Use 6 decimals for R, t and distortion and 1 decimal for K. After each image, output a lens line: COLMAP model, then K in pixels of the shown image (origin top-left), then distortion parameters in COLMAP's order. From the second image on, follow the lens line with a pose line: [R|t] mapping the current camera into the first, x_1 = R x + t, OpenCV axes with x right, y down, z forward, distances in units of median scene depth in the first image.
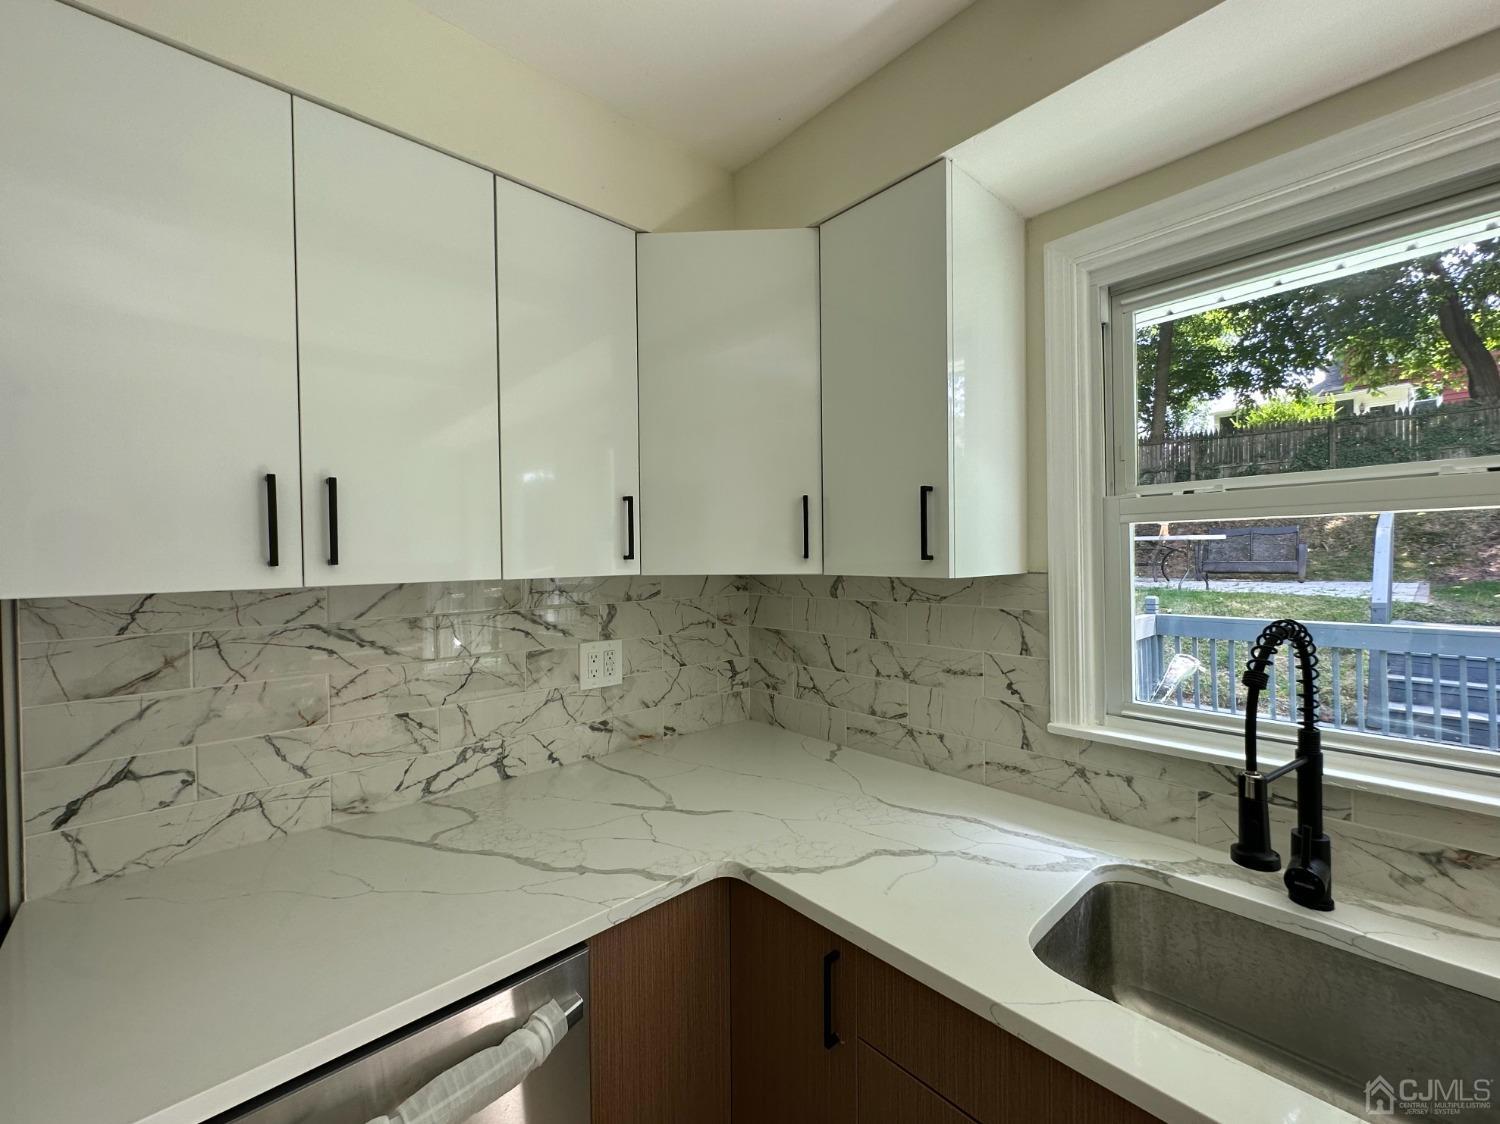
lens RADIAL K [[612.1, 0, 750.0], [0, 612.1, 562.0], [0, 0, 1]] dist [-0.000719, 0.000156]
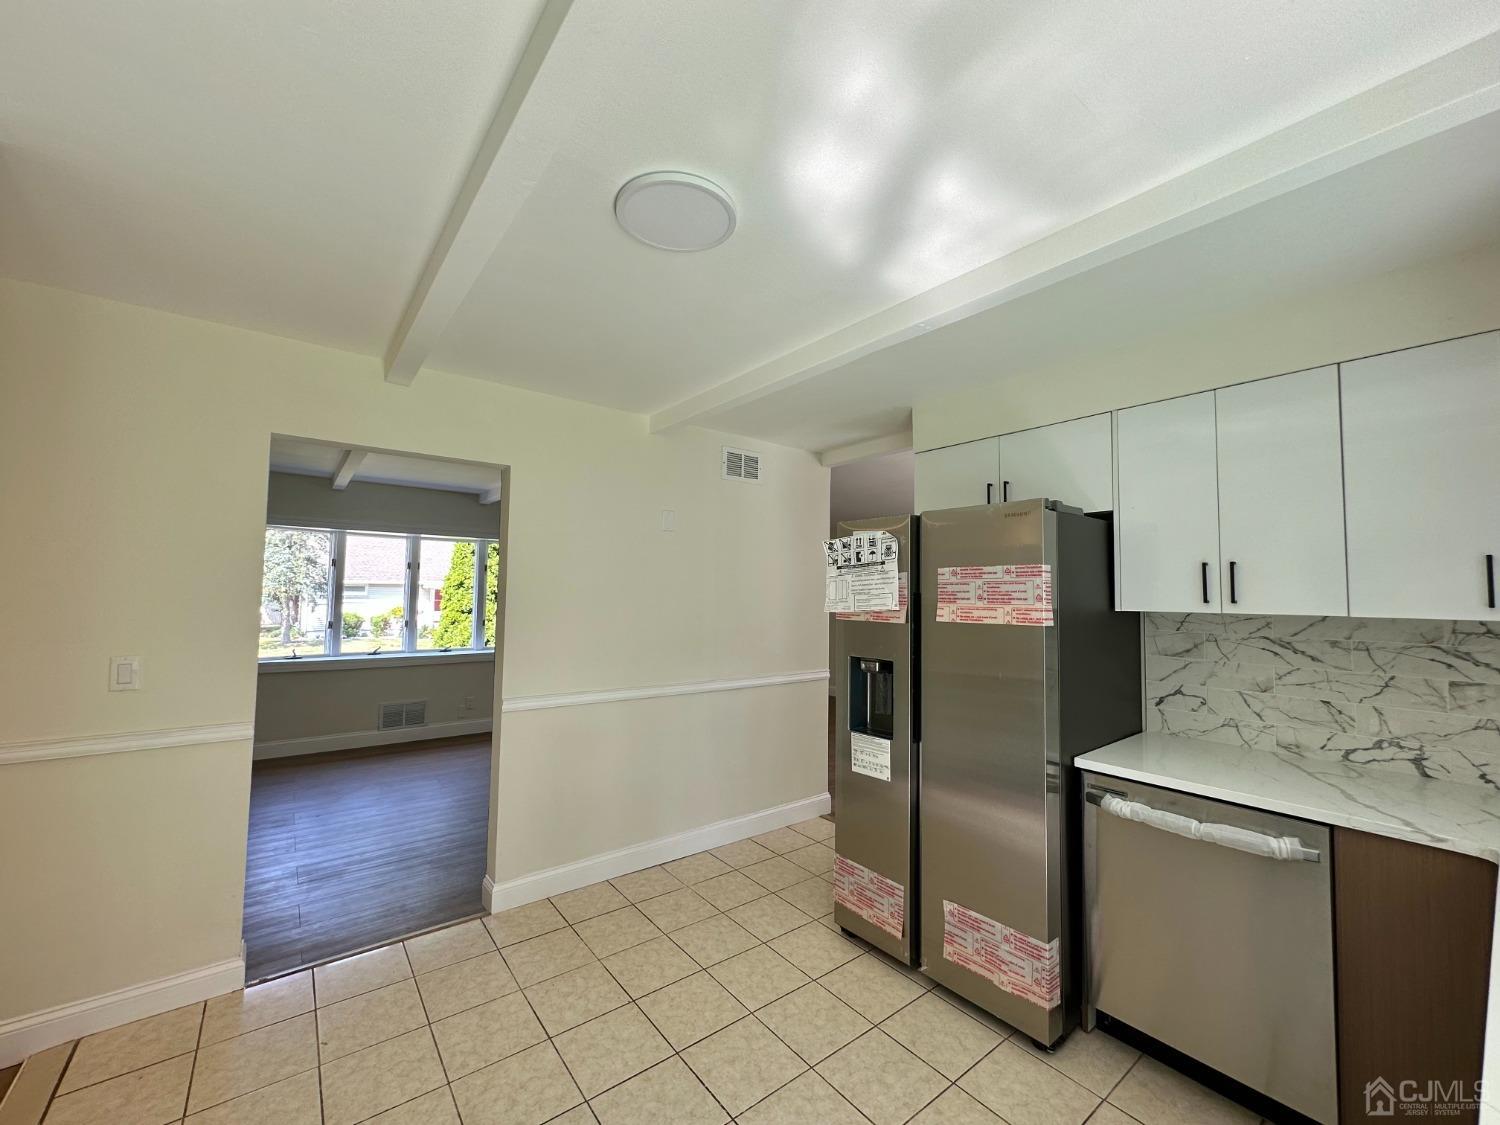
lens RADIAL K [[599.9, 0, 750.5], [0, 599.9, 561.5], [0, 0, 1]] dist [-0.002999, 0.000259]
pose [[-0.071449, -0.039233, -0.996672, 1.164702], [-0.023072, 0.999024, -0.037672, -0.018056], [0.997177, 0.020304, -0.072284, -0.391811]]
